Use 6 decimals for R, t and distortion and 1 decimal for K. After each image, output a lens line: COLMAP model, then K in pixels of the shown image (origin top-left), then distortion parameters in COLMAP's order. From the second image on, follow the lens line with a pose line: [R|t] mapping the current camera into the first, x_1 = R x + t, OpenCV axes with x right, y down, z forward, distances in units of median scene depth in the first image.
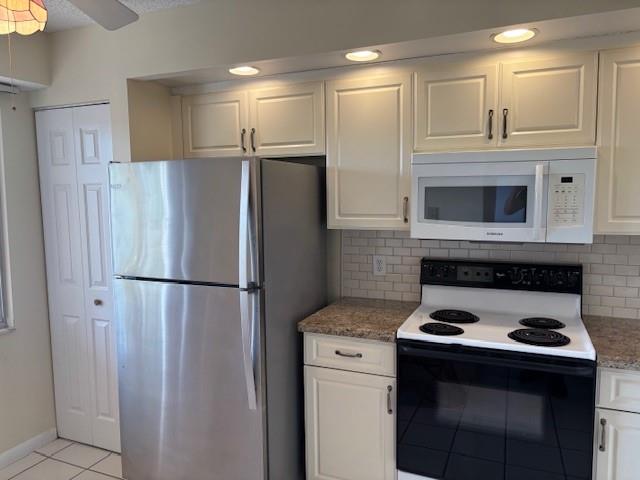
lens RADIAL K [[484.0, 0, 315.2], [0, 484.0, 236.5], [0, 0, 1]] dist [0.065033, -0.080104]
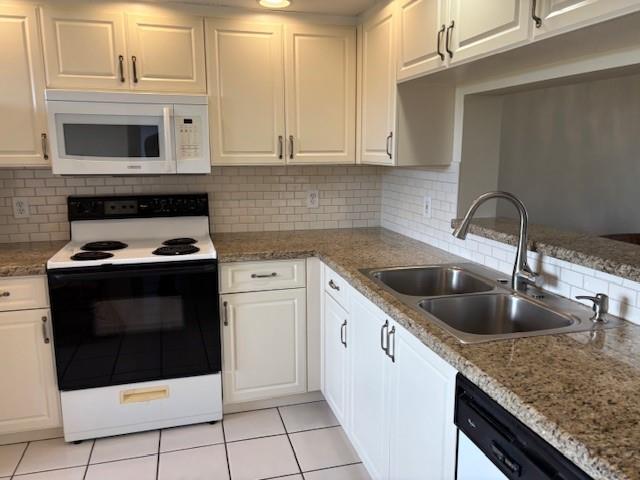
lens RADIAL K [[488.4, 0, 316.4], [0, 488.4, 234.7], [0, 0, 1]] dist [0.054958, -0.069343]
pose [[0.779226, -0.100113, 0.618696, -0.025376], [0.050039, 0.993946, 0.097811, 0.055807], [-0.624743, -0.045258, 0.779518, -0.158831]]
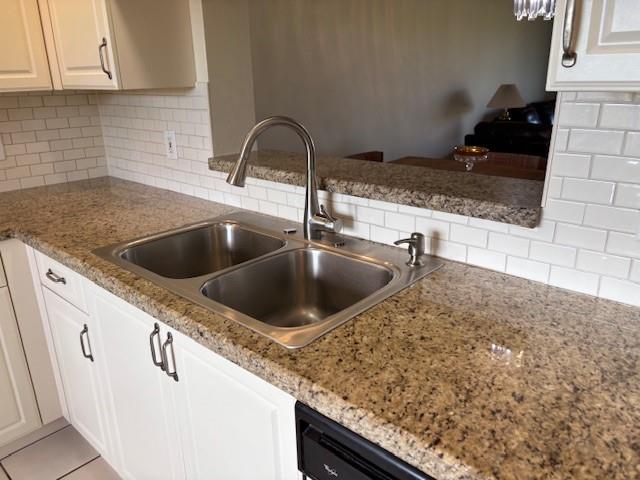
lens RADIAL K [[487.6, 0, 323.4], [0, 487.6, 236.1], [0, 0, 1]] dist [0.029356, -0.034643]
pose [[0.319479, -0.293312, 0.901055, 0.147051], [0.103740, 0.955999, 0.274415, 0.060406], [-0.941898, 0.005806, 0.335850, 0.030650]]
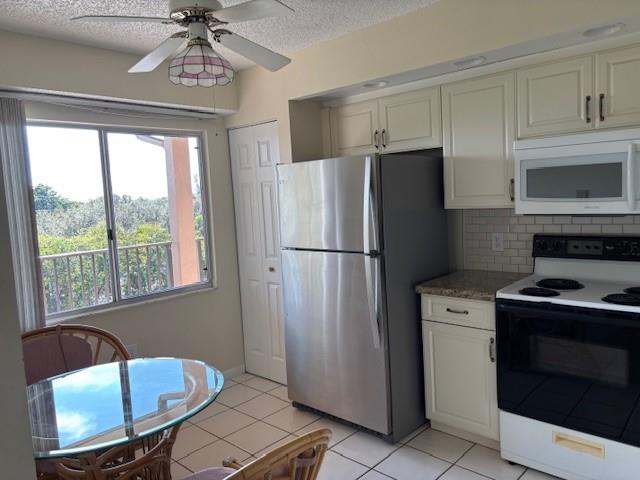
lens RADIAL K [[489.7, 0, 316.9], [0, 489.7, 232.2], [0, 0, 1]] dist [0.060115, -0.072335]
pose [[0.940242, -0.009386, -0.340378, 0.154400], [0.008771, 0.999956, -0.003348, 0.045561], [0.340395, 0.000162, 0.940283, -0.257712]]
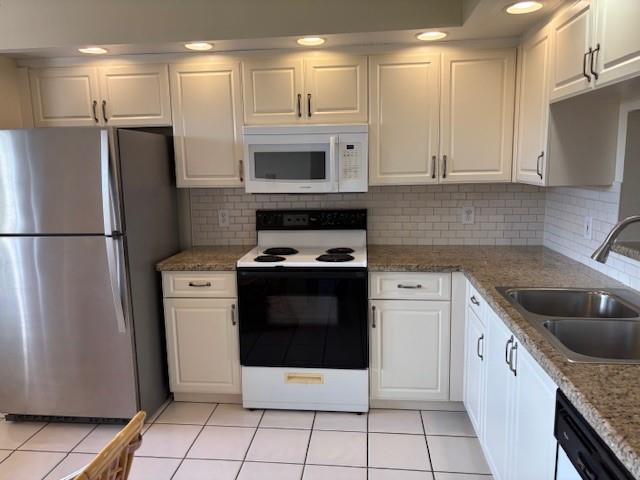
lens RADIAL K [[489.0, 0, 315.8], [0, 489.0, 236.8], [0, 0, 1]] dist [0.061947, -0.072990]
pose [[0.954741, -0.052707, 0.292733, -0.011465], [0.036199, 0.997449, 0.061531, 0.046871], [-0.295229, -0.048149, 0.954213, -0.303755]]
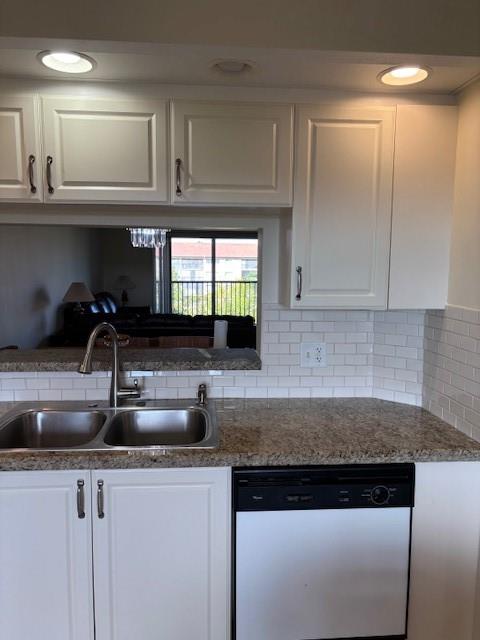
lens RADIAL K [[474.6, 0, 239.7], [0, 474.6, 319.5], [0, 0, 1]] dist [0.031122, -0.000308]
pose [[-0.460698, -0.099754, 0.881933, -0.149292], [0.076008, 0.985579, 0.151182, -0.037387], [-0.884296, 0.136684, -0.446472, 0.442544]]
